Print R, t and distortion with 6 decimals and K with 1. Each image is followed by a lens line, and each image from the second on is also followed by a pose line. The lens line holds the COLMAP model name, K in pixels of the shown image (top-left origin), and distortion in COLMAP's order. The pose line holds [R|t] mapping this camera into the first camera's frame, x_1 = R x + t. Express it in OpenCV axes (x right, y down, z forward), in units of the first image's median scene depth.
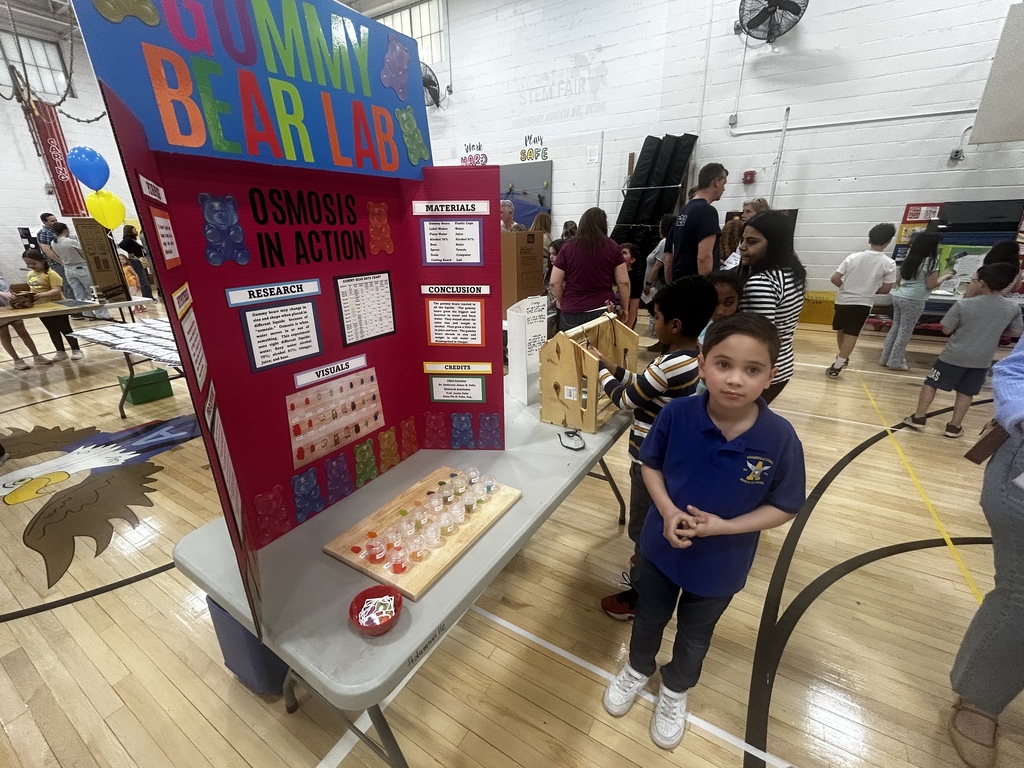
lens RADIAL K [[433.2, 0, 508.1], [0, 433.2, 389.6], [0, 0, 1]] dist [-0.003191, 0.000652]
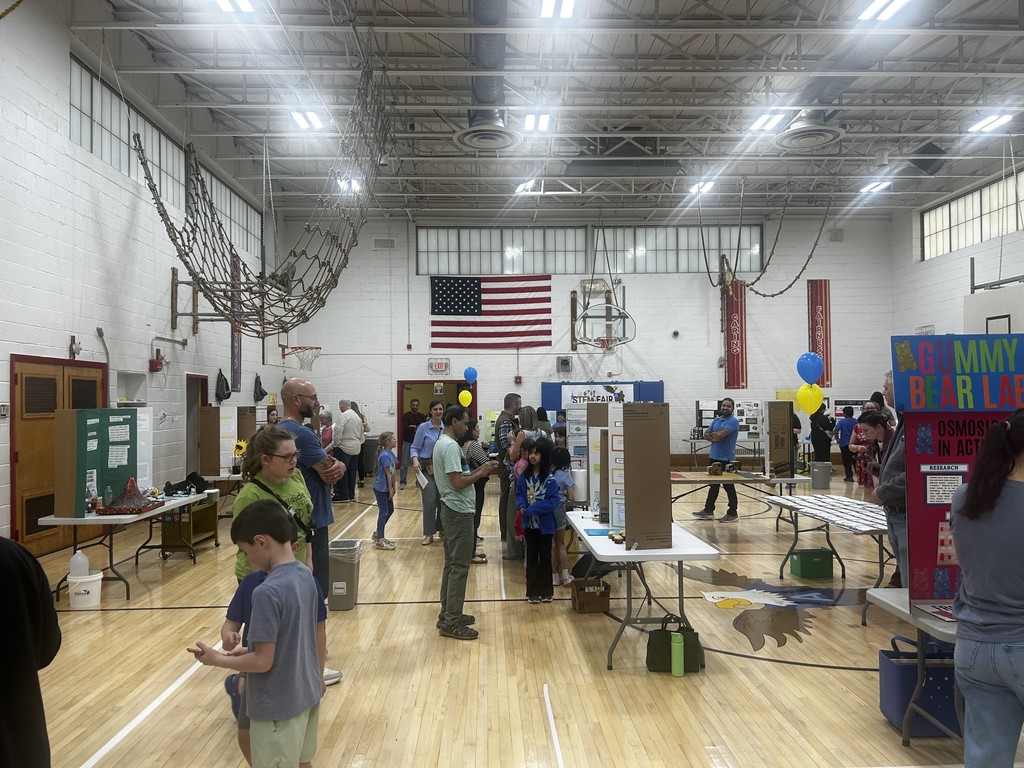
lens RADIAL K [[781.3, 0, 508.0], [0, 781.3, 384.5], [0, 0, 1]] dist [0.015023, -0.001936]
pose [[0.548278, -0.013279, -0.836191, 0.655458], [-0.284336, 0.937349, -0.201320, 0.334628], [0.786476, 0.348138, 0.510152, -1.203257]]
